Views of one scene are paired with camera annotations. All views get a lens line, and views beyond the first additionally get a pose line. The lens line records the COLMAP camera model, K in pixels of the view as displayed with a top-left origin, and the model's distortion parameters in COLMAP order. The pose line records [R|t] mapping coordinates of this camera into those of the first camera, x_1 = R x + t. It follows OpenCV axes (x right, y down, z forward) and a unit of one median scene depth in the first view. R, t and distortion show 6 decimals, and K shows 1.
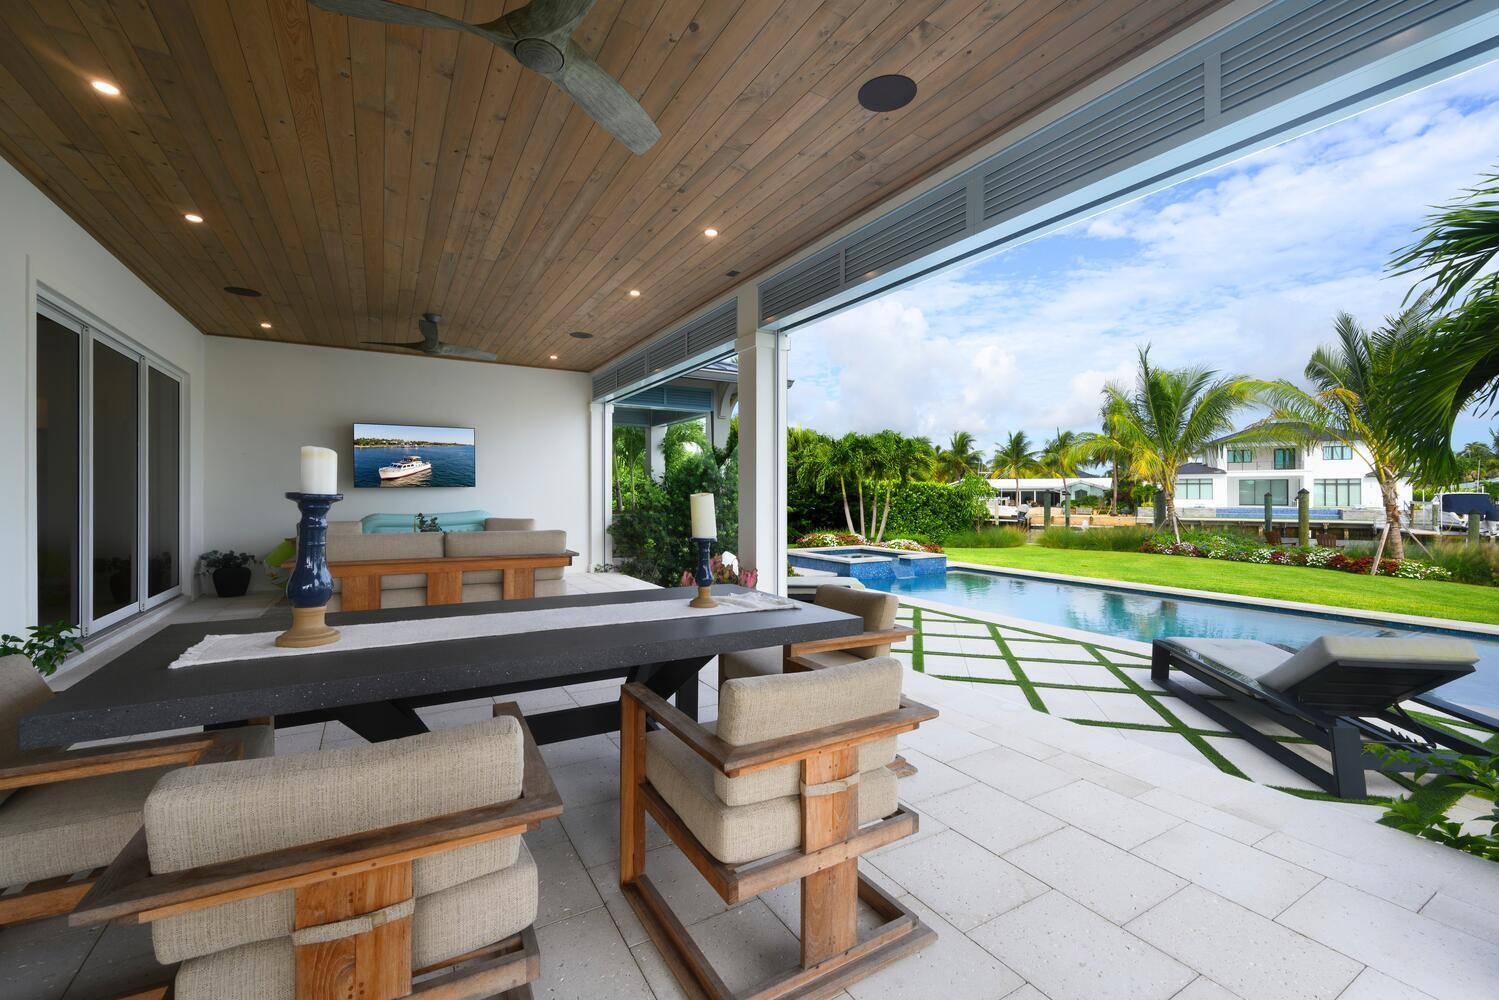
lens RADIAL K [[625.2, 0, 749.4], [0, 625.2, 488.6], [0, 0, 1]] dist [-0.004248, 0.000267]
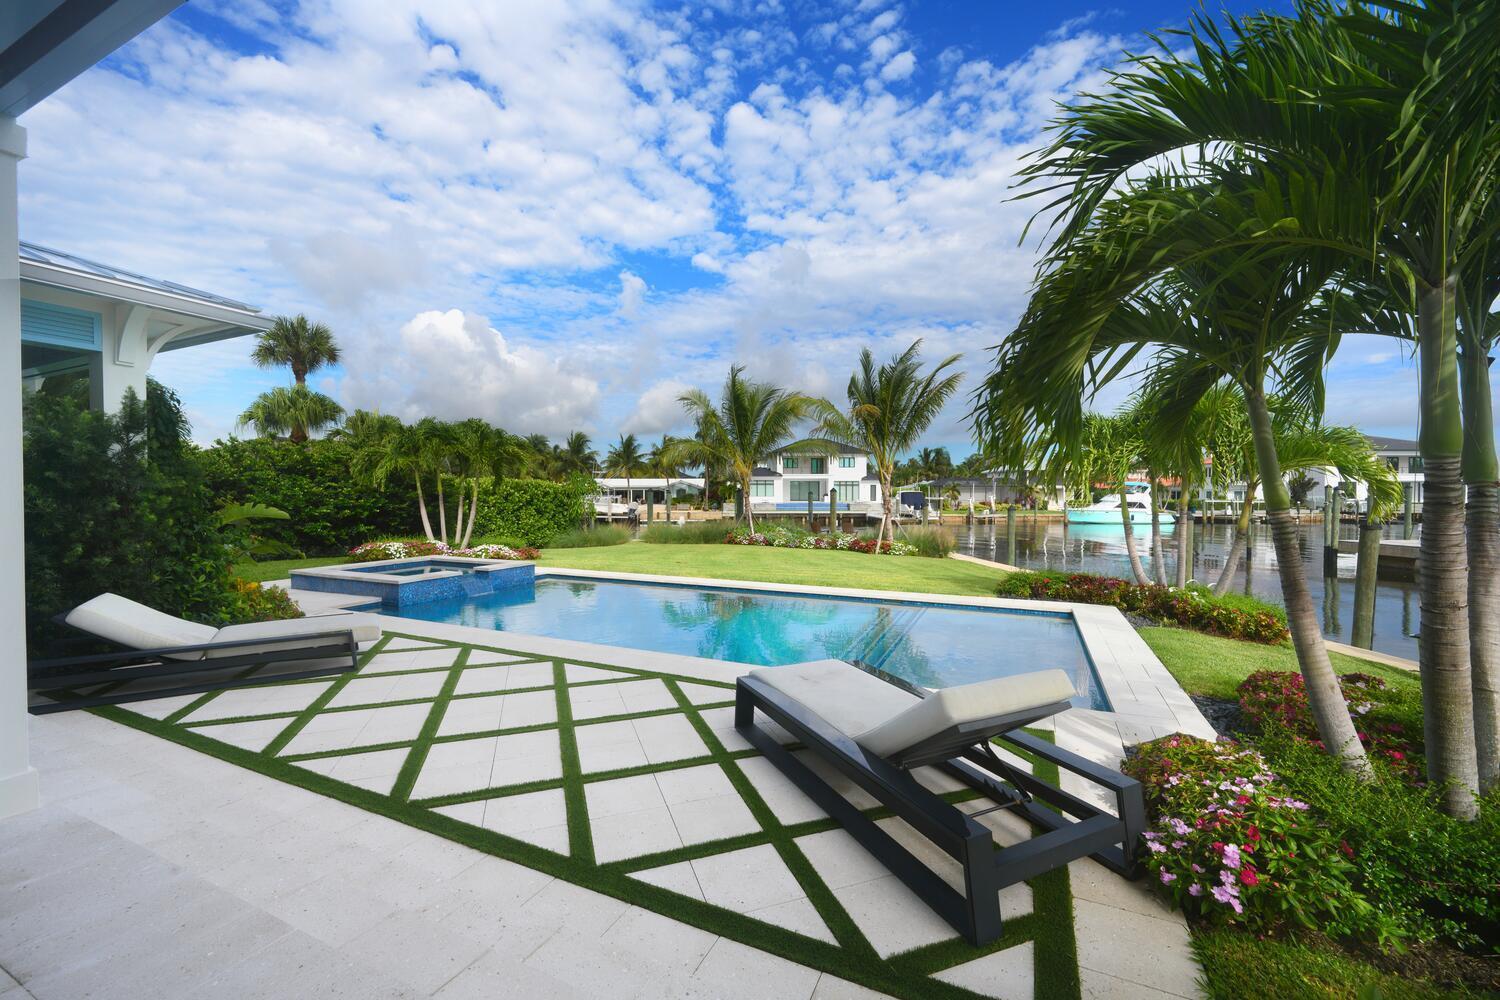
lens RADIAL K [[588.7, 0, 752.5], [0, 588.7, 494.9], [0, 0, 1]] dist [0.000910, 0.000029]
pose [[0.821991, -0.003804, 0.569488, 0.057499], [-0.003456, 0.999926, 0.011666, 0.001061], [-0.569490, -0.011558, 0.821917, 0.090987]]
